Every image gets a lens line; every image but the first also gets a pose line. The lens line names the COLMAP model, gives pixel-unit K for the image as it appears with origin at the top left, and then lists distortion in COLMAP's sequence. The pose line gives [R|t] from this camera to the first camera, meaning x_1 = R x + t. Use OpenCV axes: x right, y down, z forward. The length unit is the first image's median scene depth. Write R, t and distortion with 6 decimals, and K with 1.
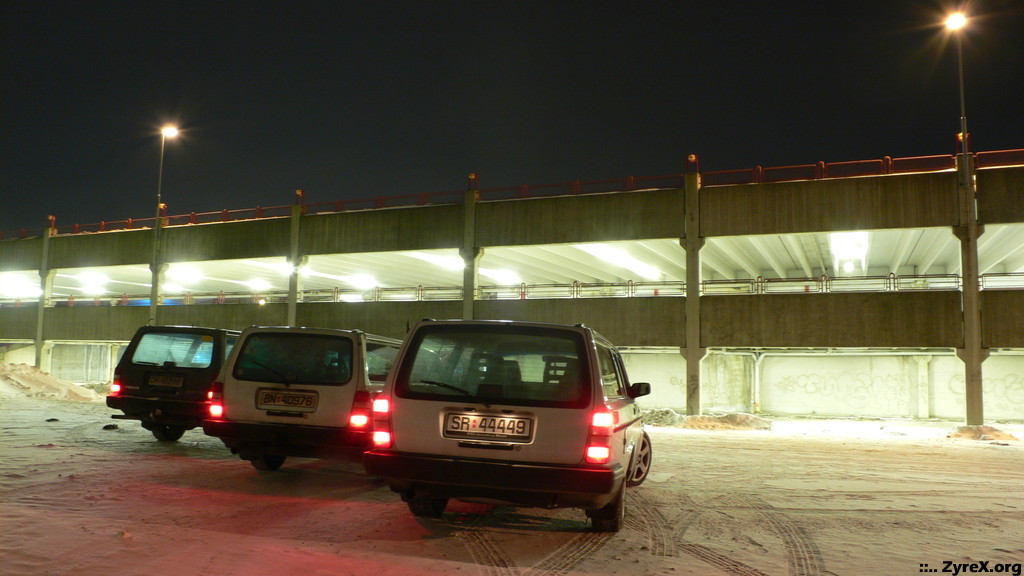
lens RADIAL K [[802.2, 0, 512.2], [0, 802.2, 290.7], [0, 0, 1]] dist [-0.103600, 0.045739]
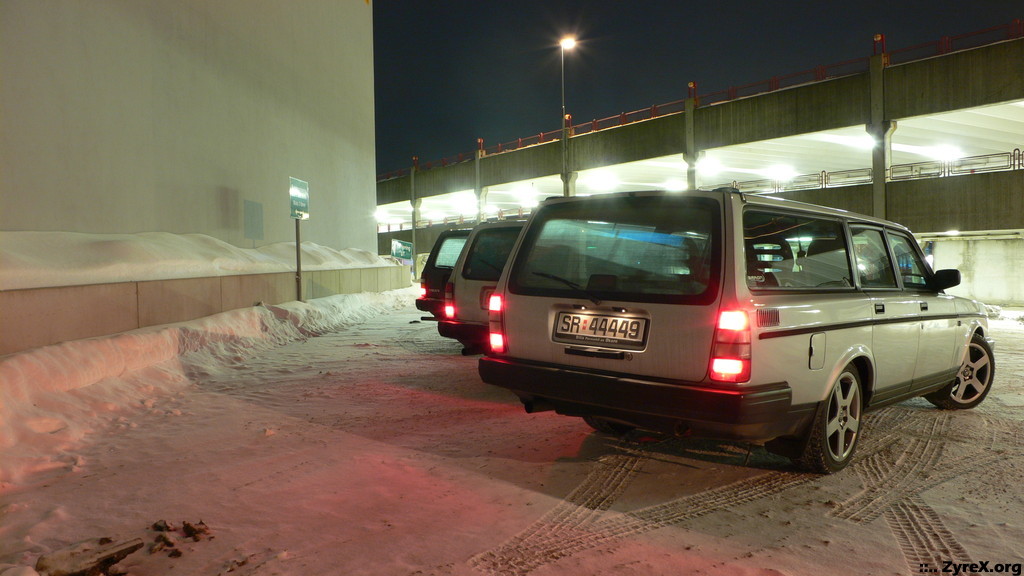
lens RADIAL K [[802.2, 0, 508.5], [0, 802.2, 289.8], [0, 0, 1]] dist [-0.103600, 0.045739]
pose [[0.842612, -0.016192, -0.538277, 0.168286], [0.082115, 0.991722, 0.098710, 0.025939], [0.532223, -0.127375, 0.836967, 0.163912]]
